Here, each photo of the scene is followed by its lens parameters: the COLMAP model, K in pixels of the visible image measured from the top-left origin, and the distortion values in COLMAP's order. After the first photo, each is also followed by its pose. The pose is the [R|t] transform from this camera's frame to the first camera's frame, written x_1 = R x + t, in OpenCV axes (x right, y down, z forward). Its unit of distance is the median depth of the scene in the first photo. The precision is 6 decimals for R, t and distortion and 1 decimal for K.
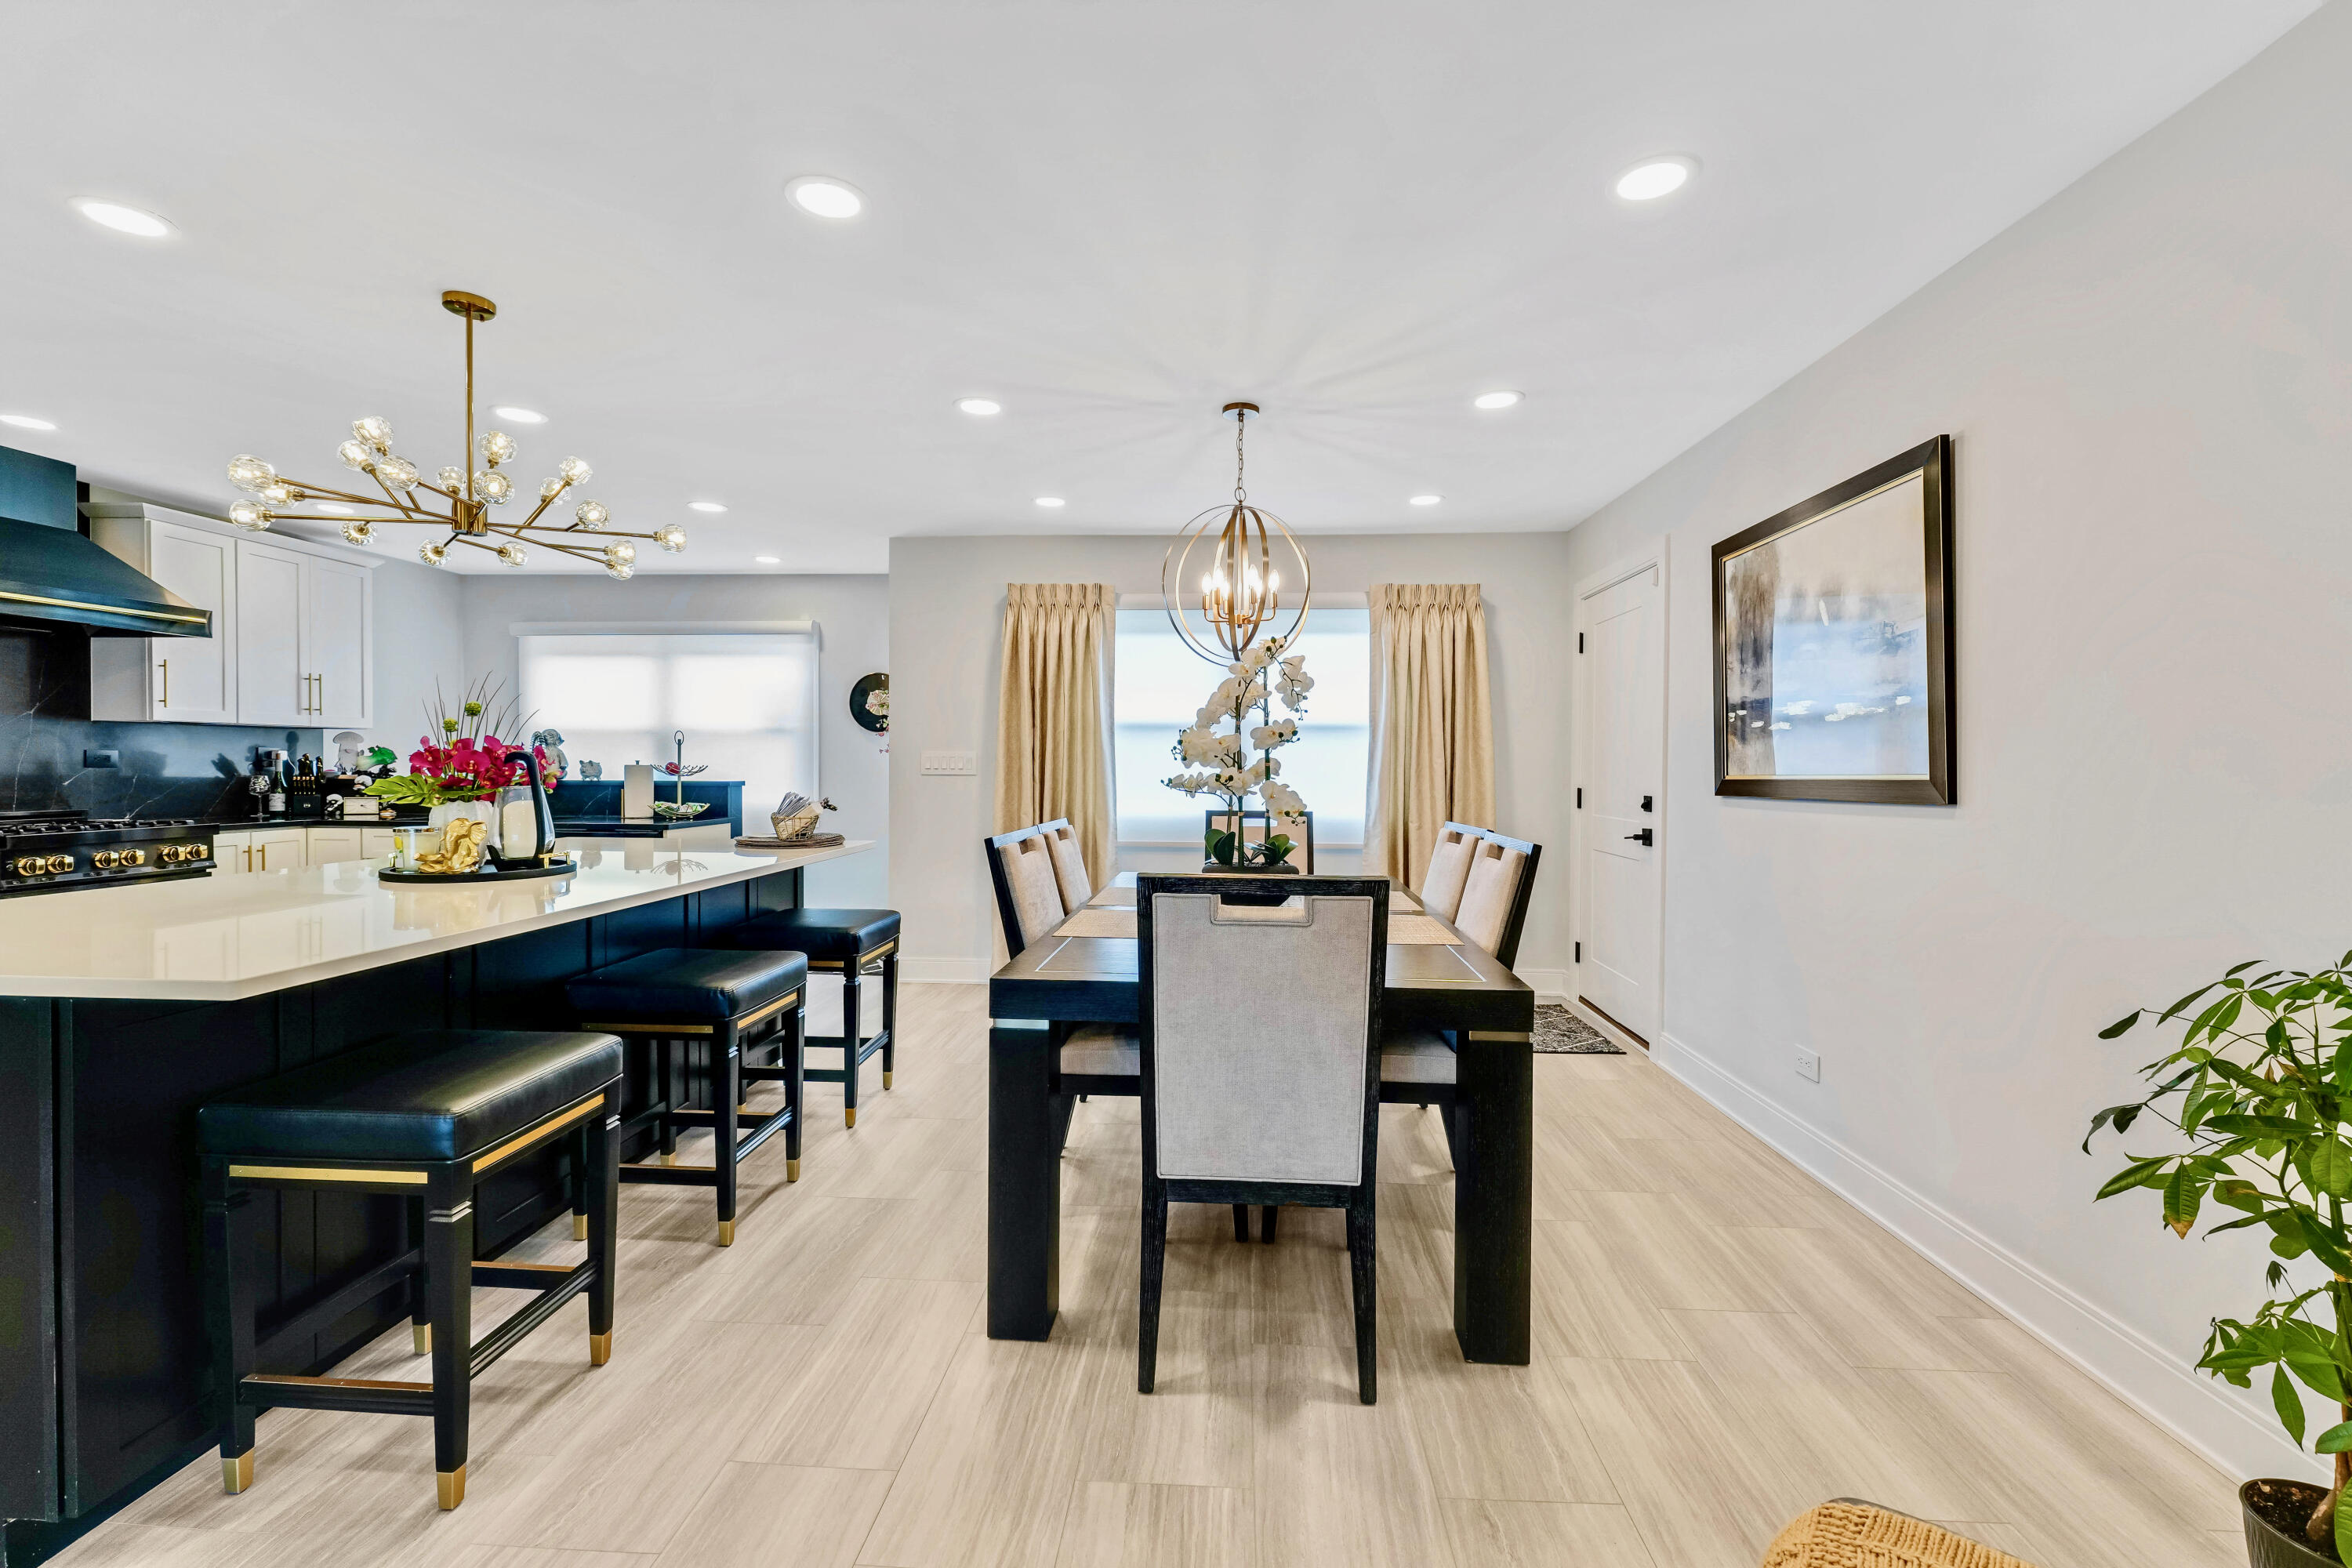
lens RADIAL K [[971.5, 0, 1176.0], [0, 971.5, 784.0], [0, 0, 1]] dist [-0.000951, -0.000053]
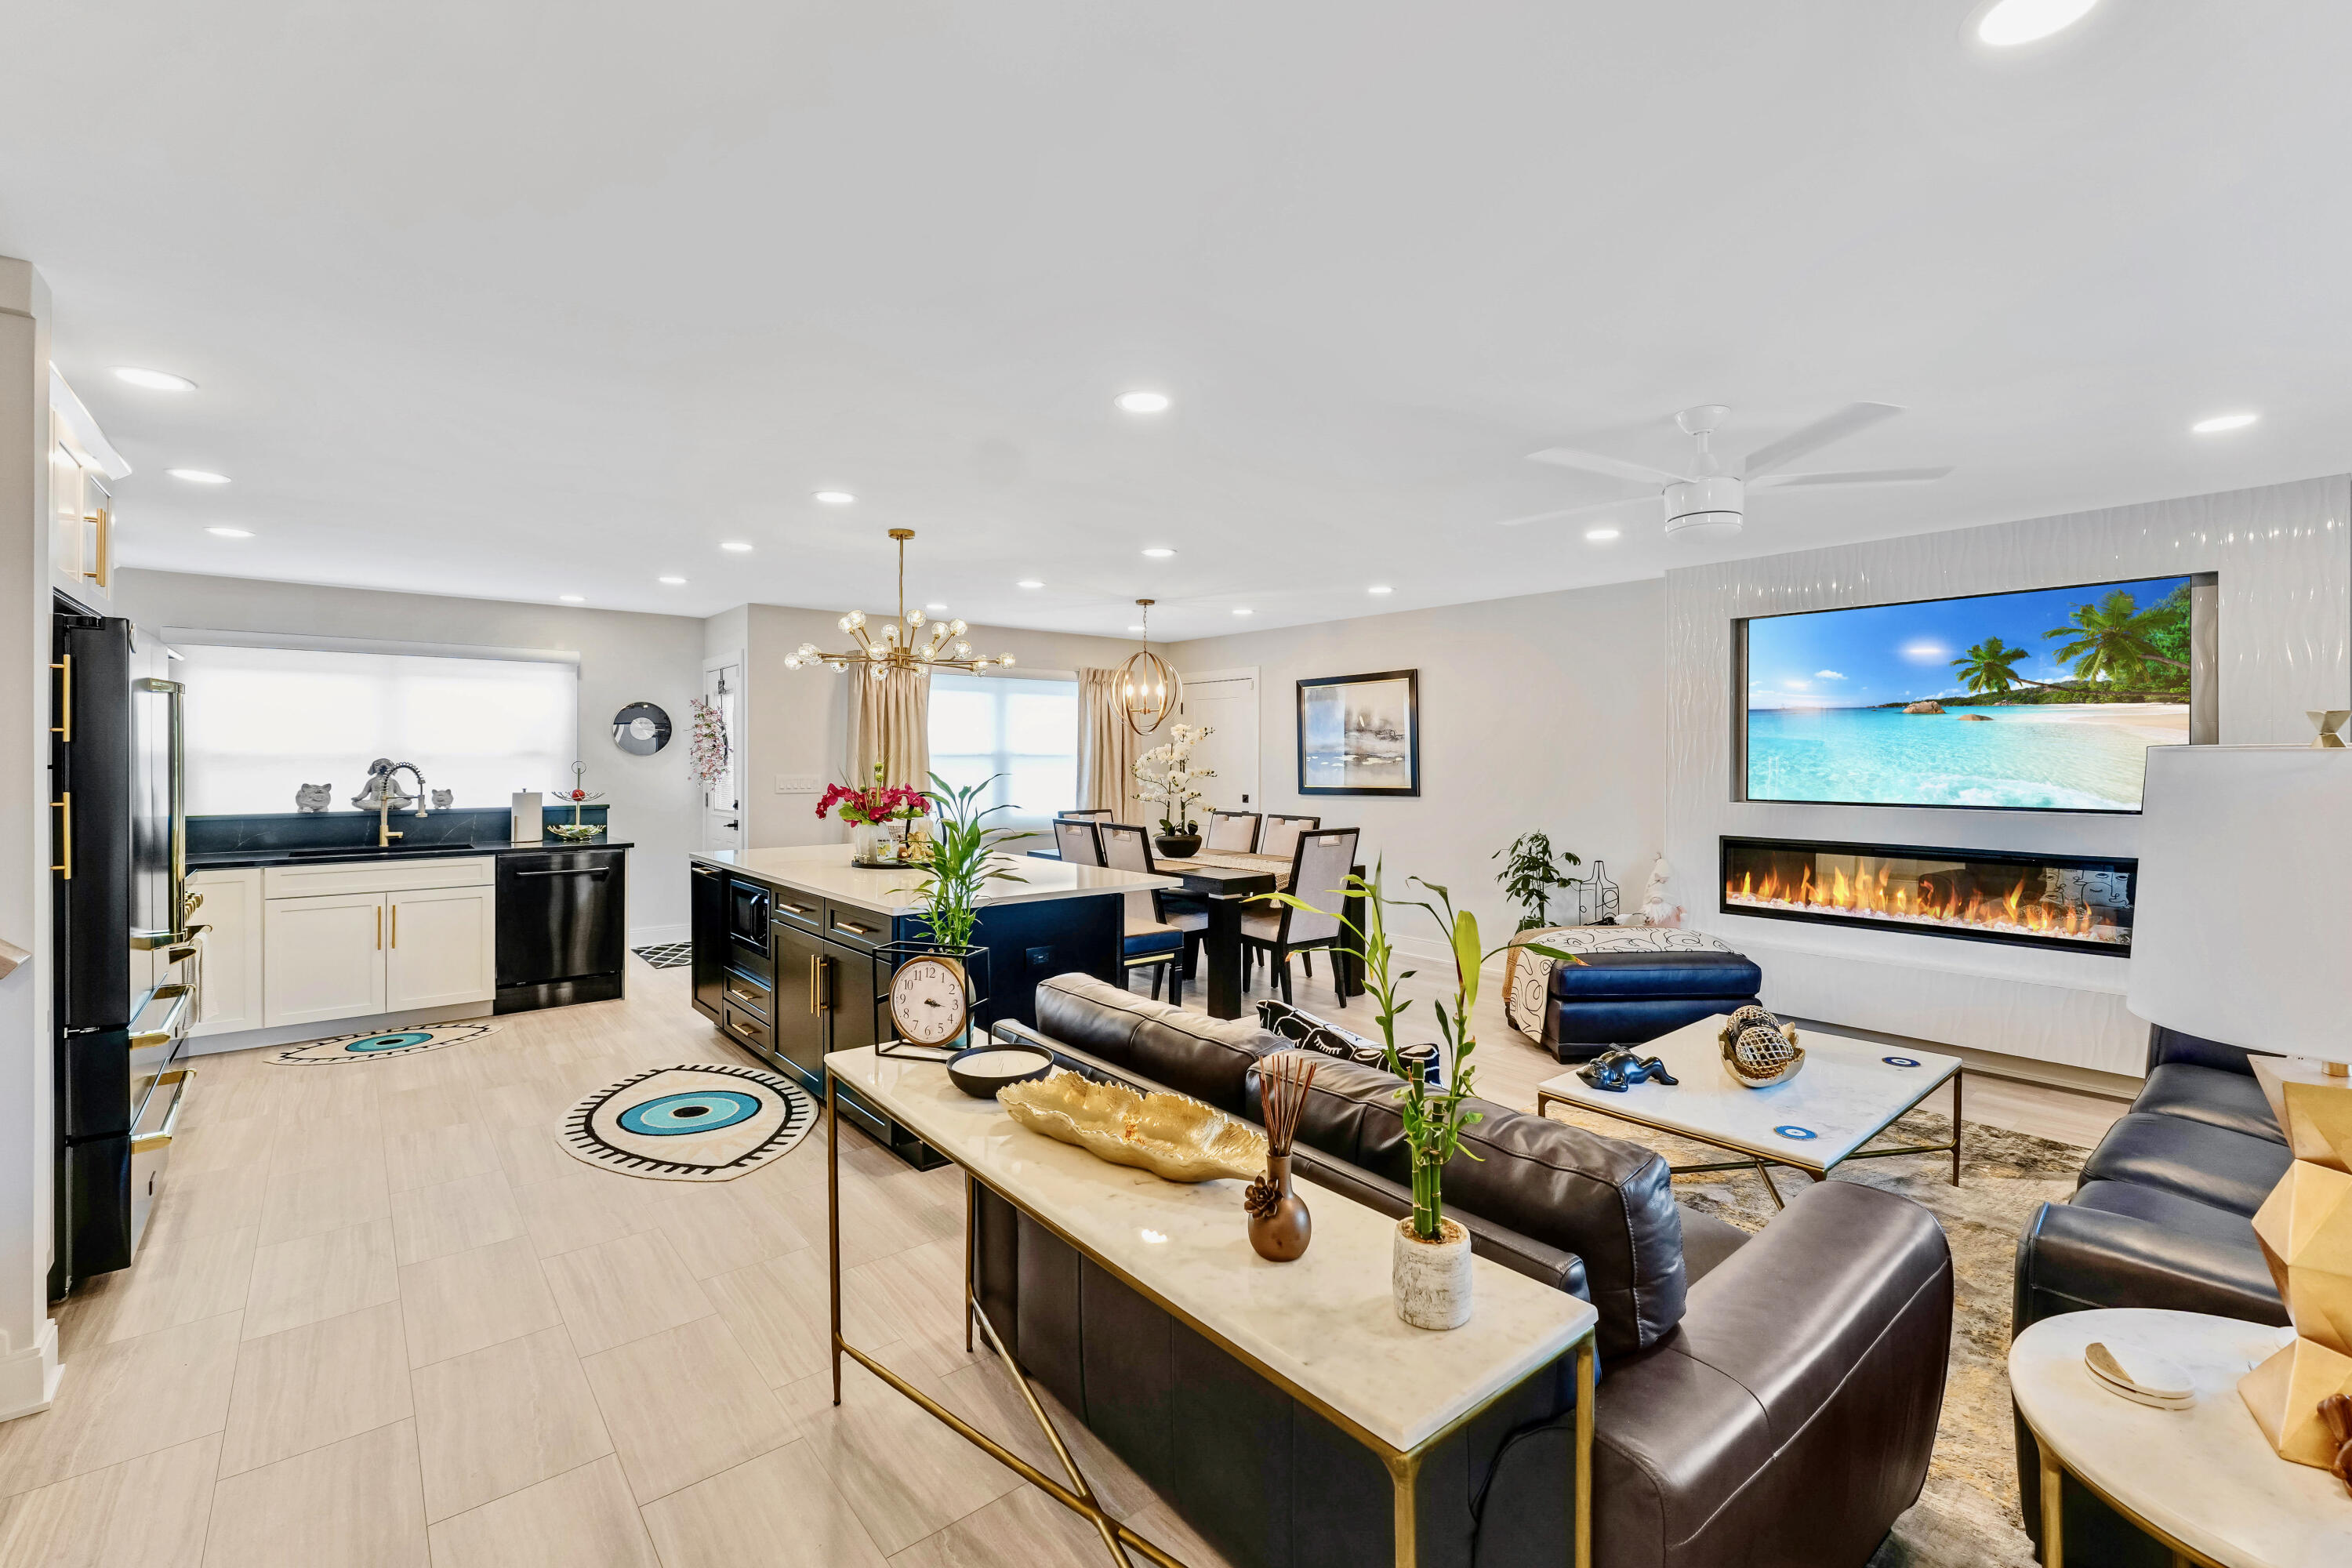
lens RADIAL K [[1003.5, 0, 1185.1], [0, 1003.5, 715.2], [0, 0, 1]] dist [-0.001466, -0.000223]
pose [[0.738163, 0.023353, 0.674218, -0.789838], [0.018628, 0.998314, -0.054974, -0.031390], [-0.674365, 0.053139, 0.736484, -0.333935]]
